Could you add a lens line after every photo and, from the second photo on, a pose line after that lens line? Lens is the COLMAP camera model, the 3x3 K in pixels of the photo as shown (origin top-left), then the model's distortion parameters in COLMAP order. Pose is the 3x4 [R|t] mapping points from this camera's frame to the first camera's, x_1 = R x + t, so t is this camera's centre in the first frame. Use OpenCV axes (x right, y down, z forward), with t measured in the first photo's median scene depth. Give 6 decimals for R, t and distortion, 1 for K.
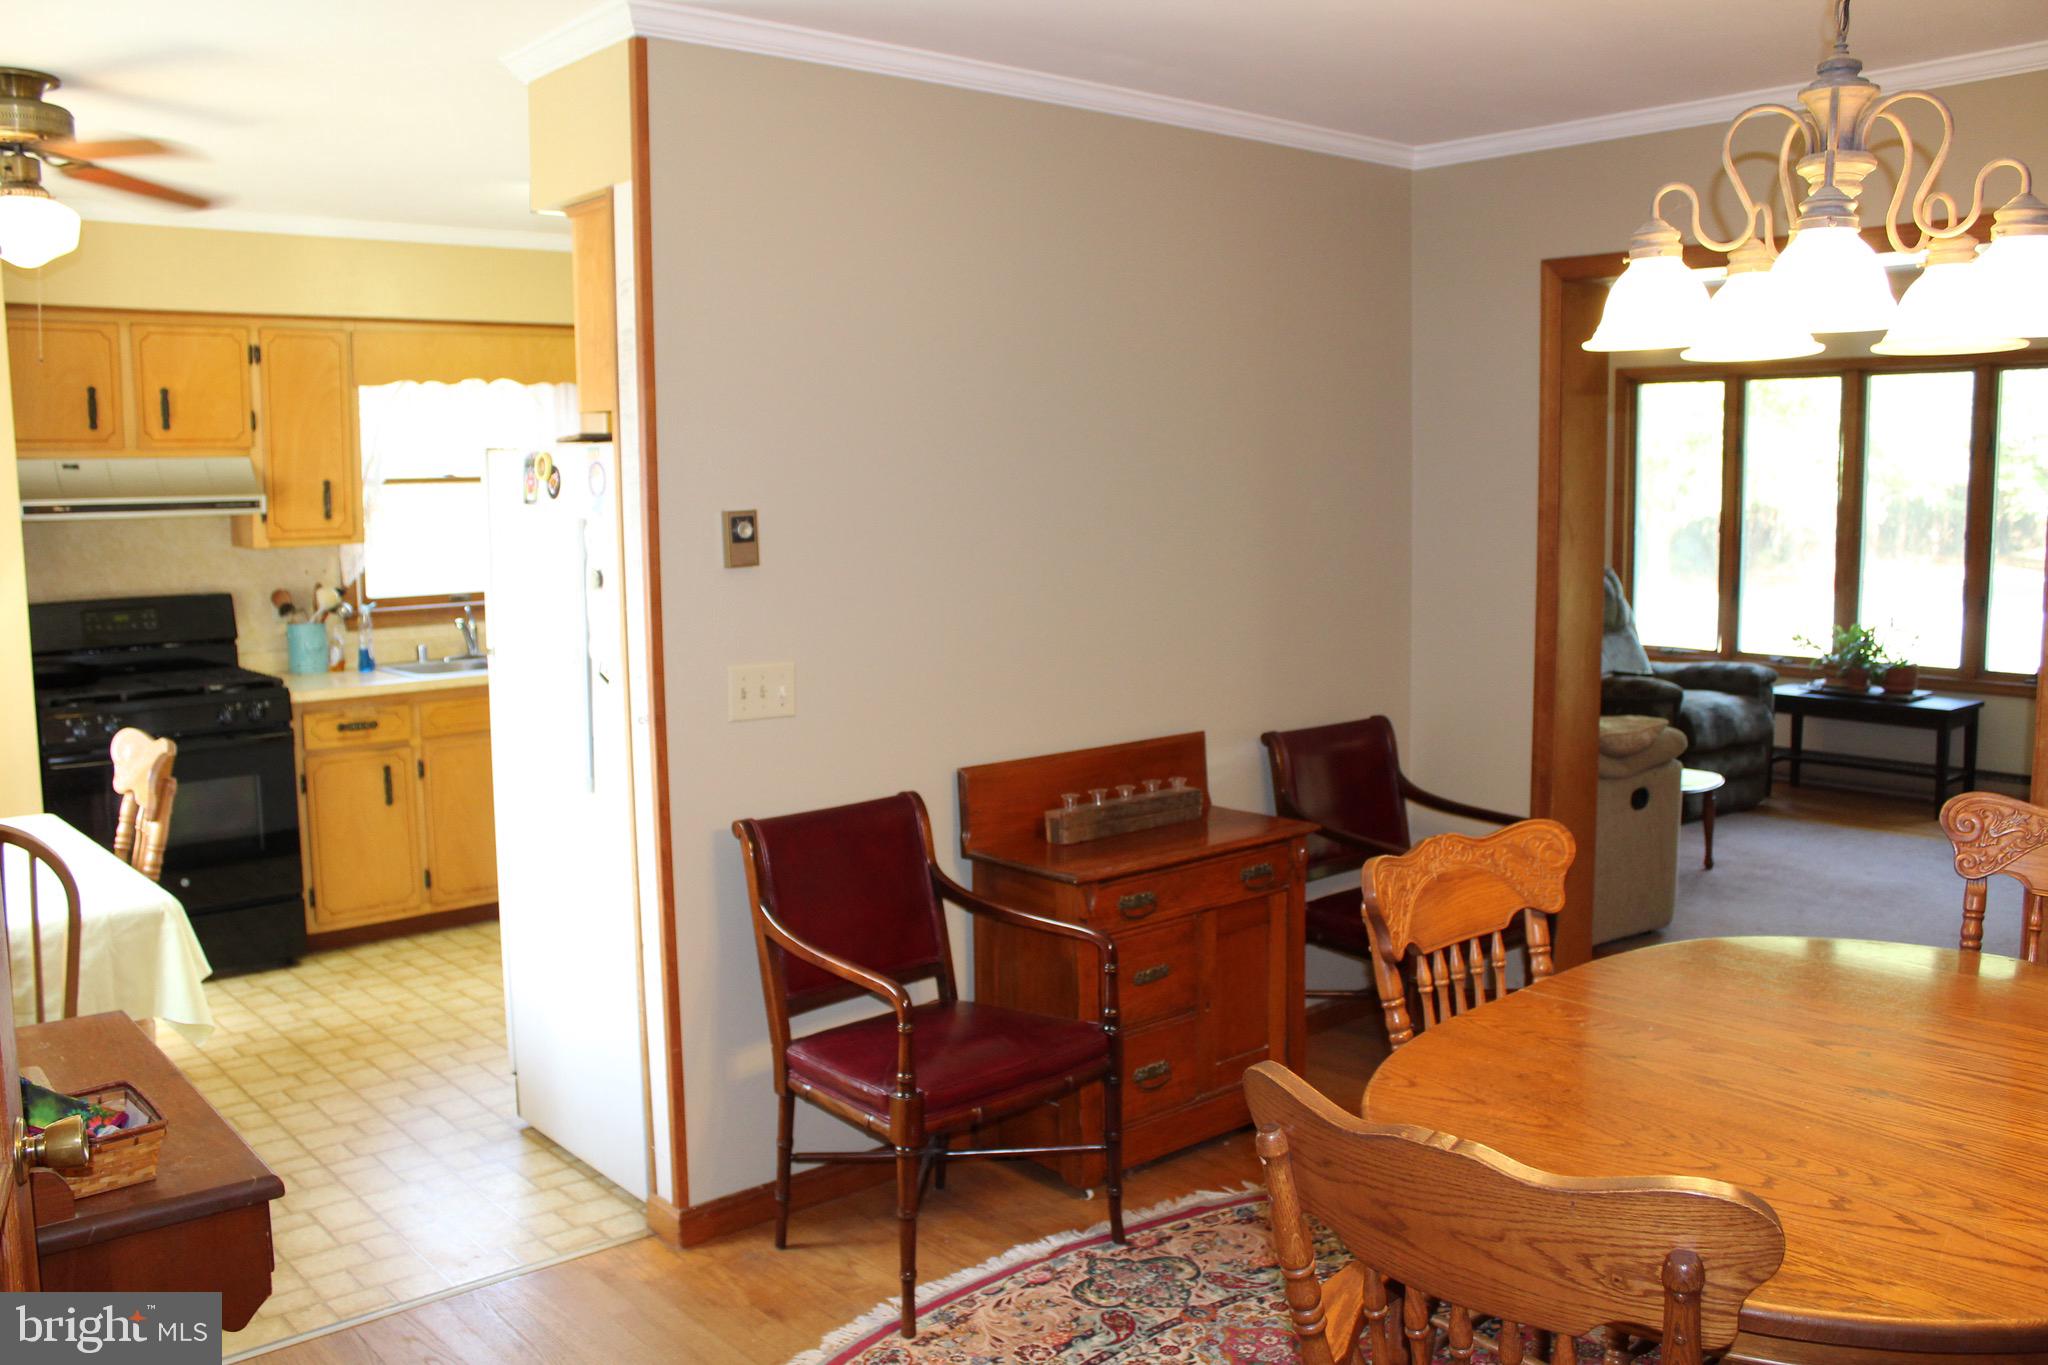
lens RADIAL K [[1716.3, 0, 1024.0], [0, 1716.3, 682.5], [0, 0, 1]] dist [-0.159409, 0.142175]
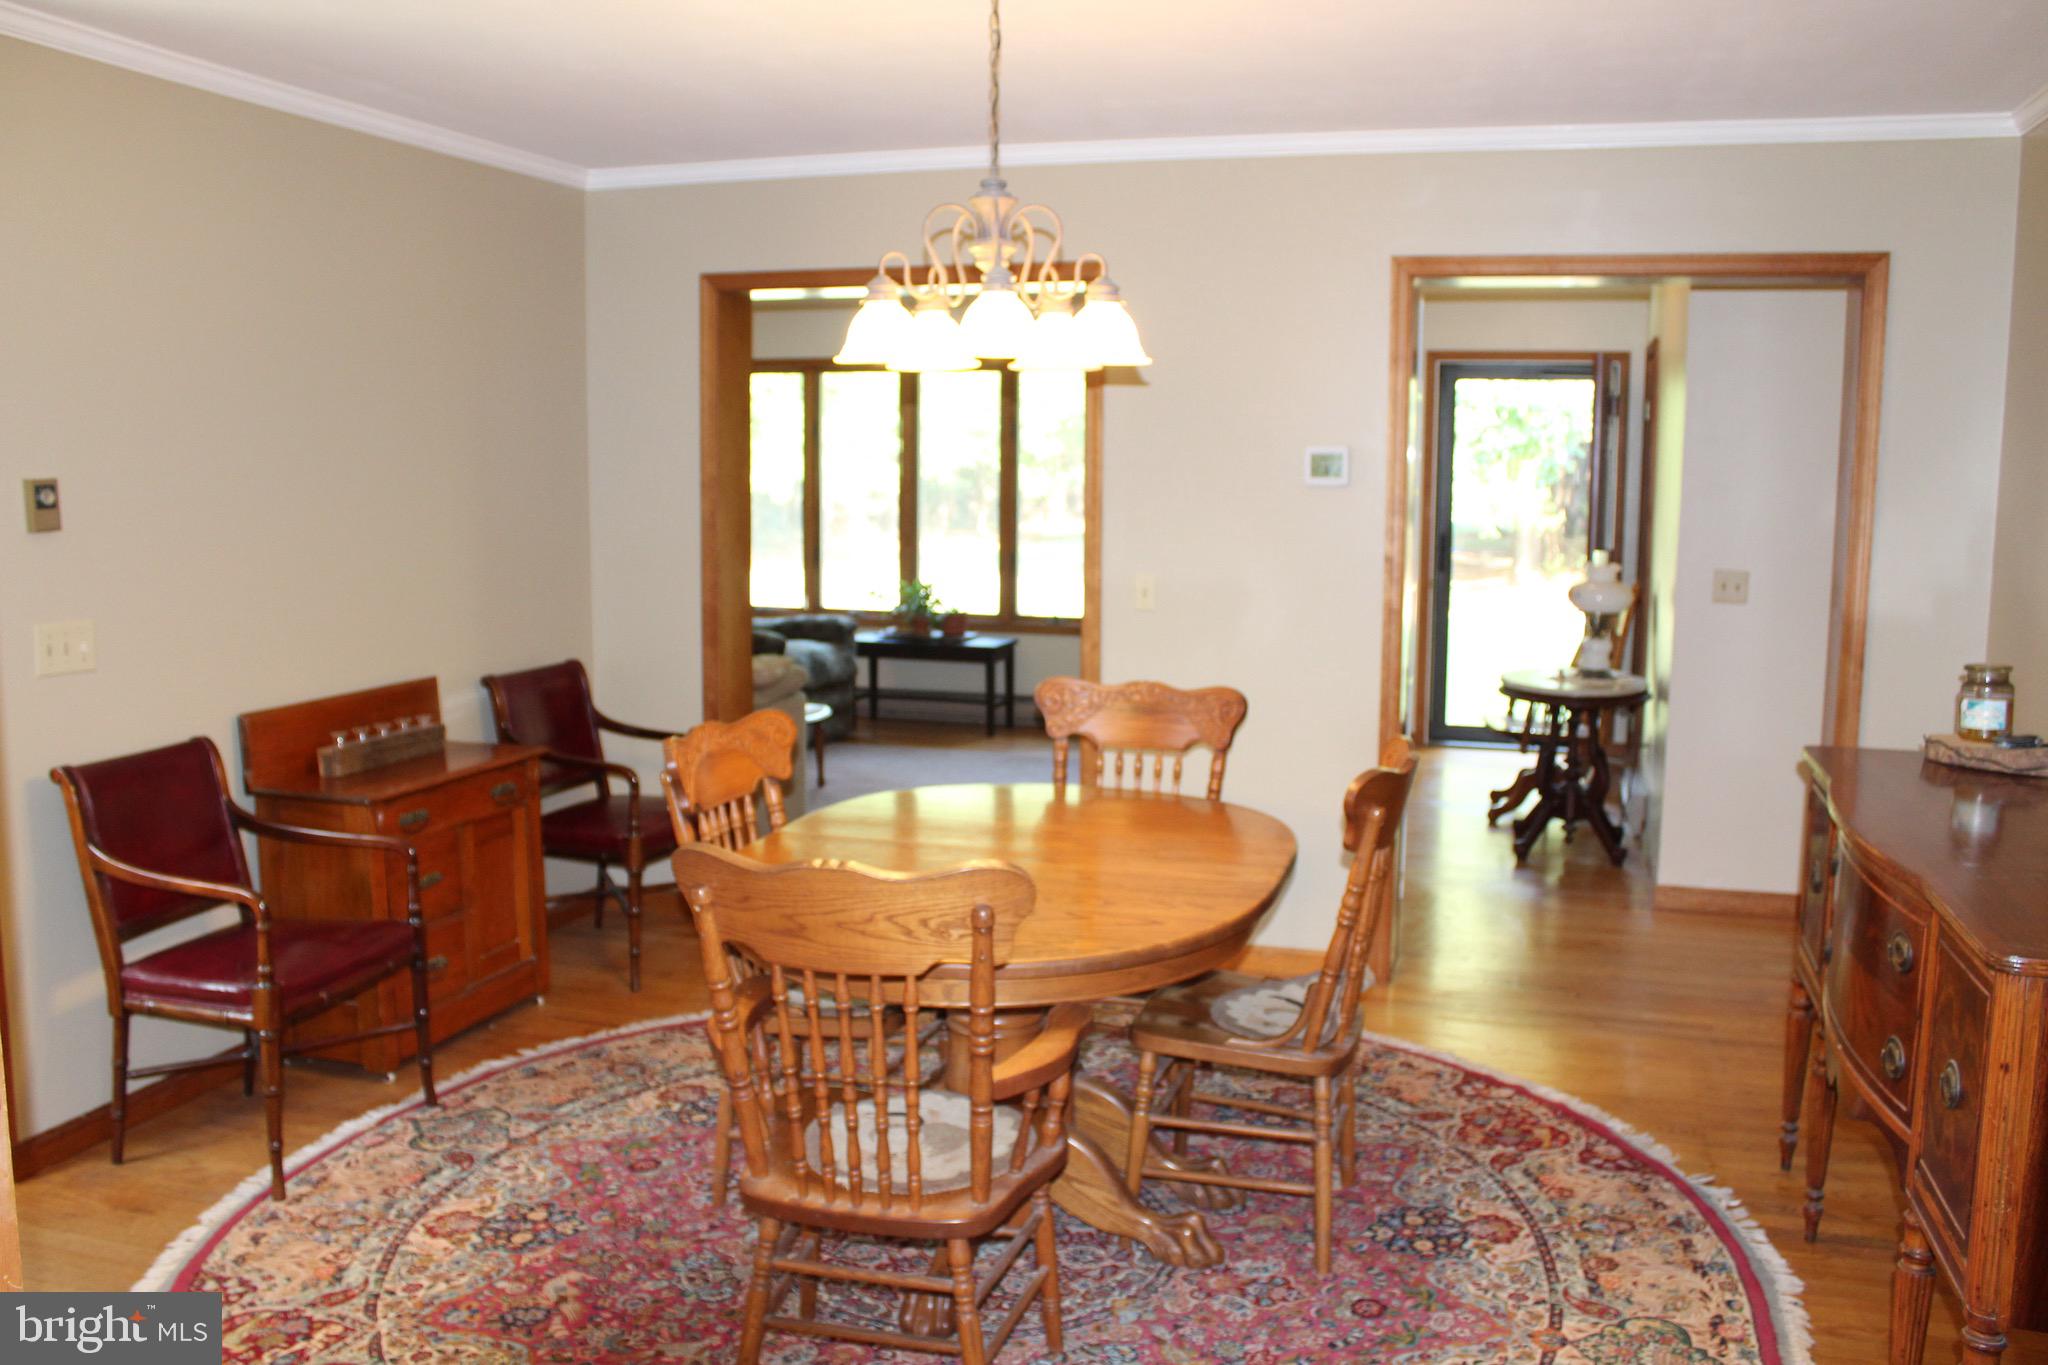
lens RADIAL K [[1716.3, 0, 1024.0], [0, 1716.3, 682.5], [0, 0, 1]] dist [-0.159409, 0.142175]
pose [[0.850773, -0.052395, 0.522915, -0.189011], [0.047650, 0.998610, 0.022532, 0.032882], [-0.523369, 0.005748, 0.852087, -0.205610]]
